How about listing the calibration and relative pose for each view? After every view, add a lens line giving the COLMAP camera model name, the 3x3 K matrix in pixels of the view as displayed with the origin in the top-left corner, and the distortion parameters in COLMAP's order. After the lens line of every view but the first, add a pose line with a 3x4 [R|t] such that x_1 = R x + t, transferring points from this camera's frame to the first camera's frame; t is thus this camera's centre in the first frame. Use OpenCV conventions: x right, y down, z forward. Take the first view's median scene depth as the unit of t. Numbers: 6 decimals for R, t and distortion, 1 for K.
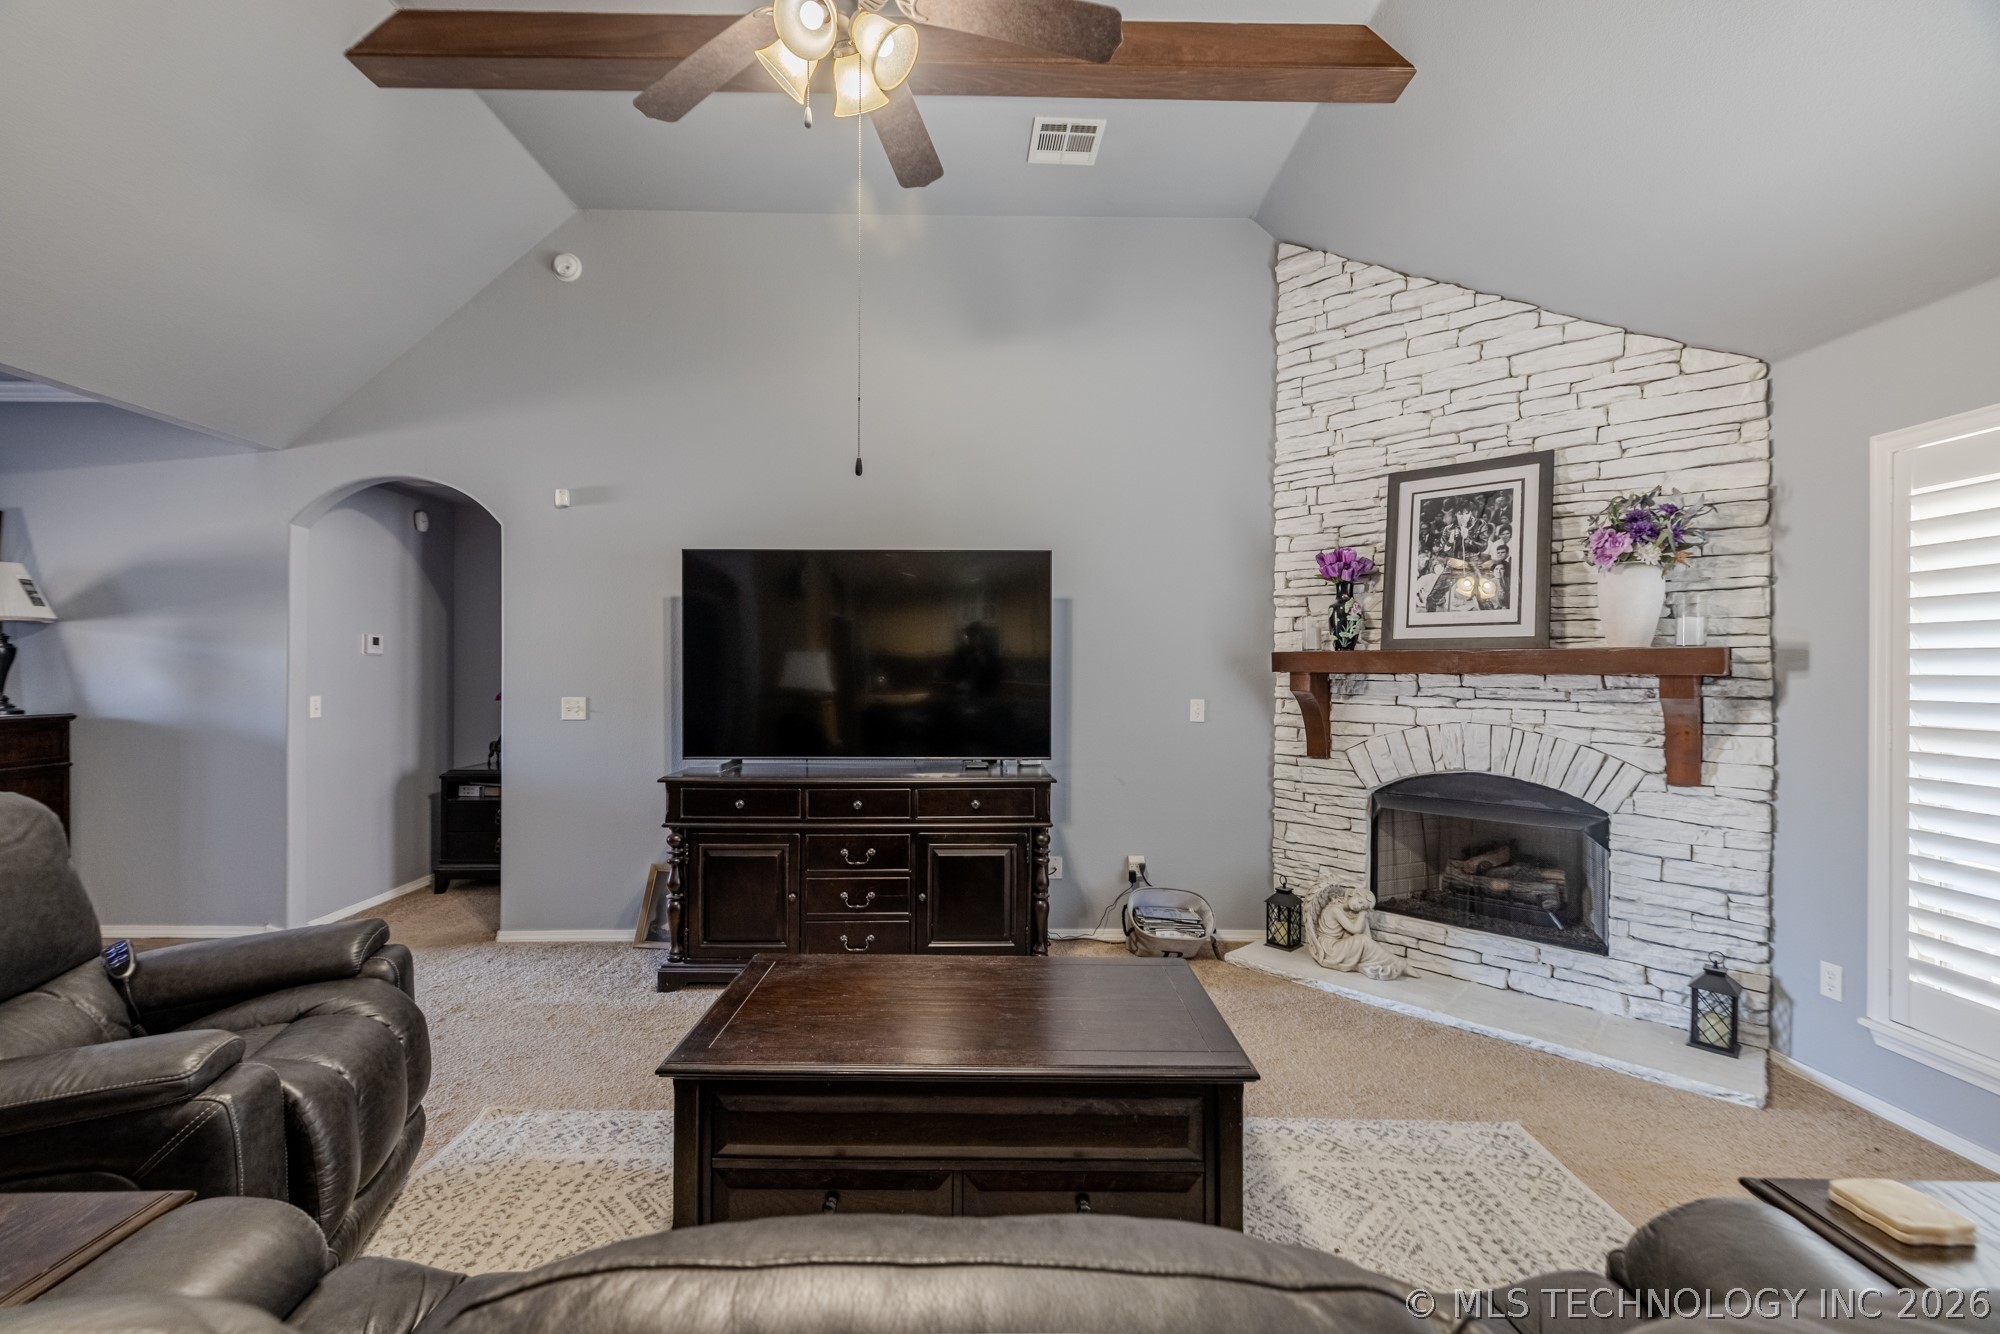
lens RADIAL K [[843.1, 0, 992.7], [0, 843.1, 669.7], [0, 0, 1]] dist [0.001368, 0.001049]
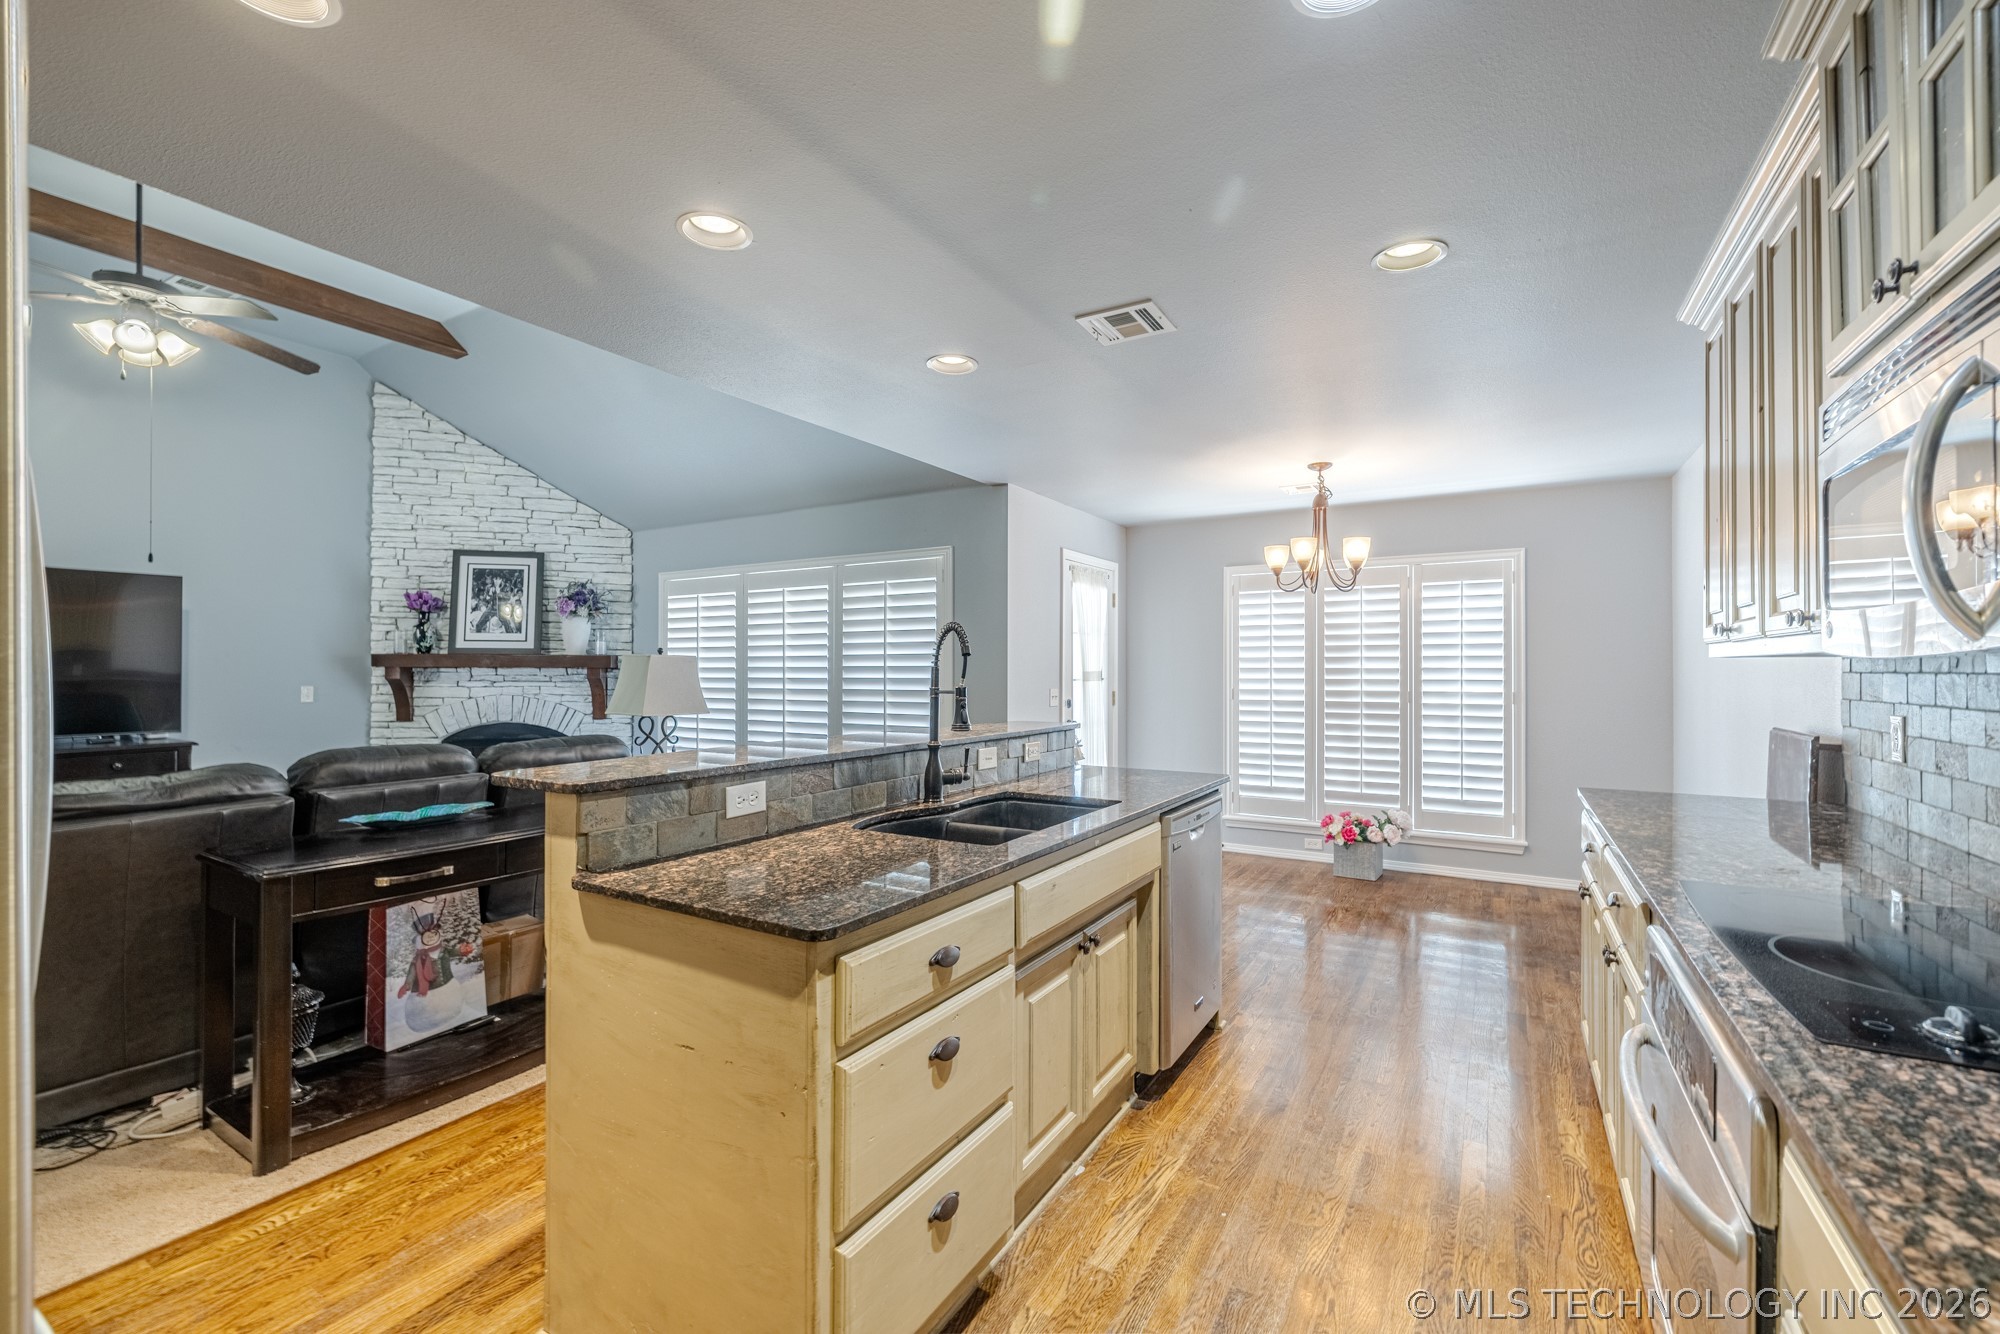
lens RADIAL K [[843.1, 0, 989.2], [0, 843.1, 665.0], [0, 0, 1]] dist [0.001368, 0.001049]
pose [[0.534250, 0.003808, 0.845318, -0.411399], [0.000067, 0.999990, -0.004547, 0.007536], [-0.845327, 0.002486, 0.534244, -0.866138]]
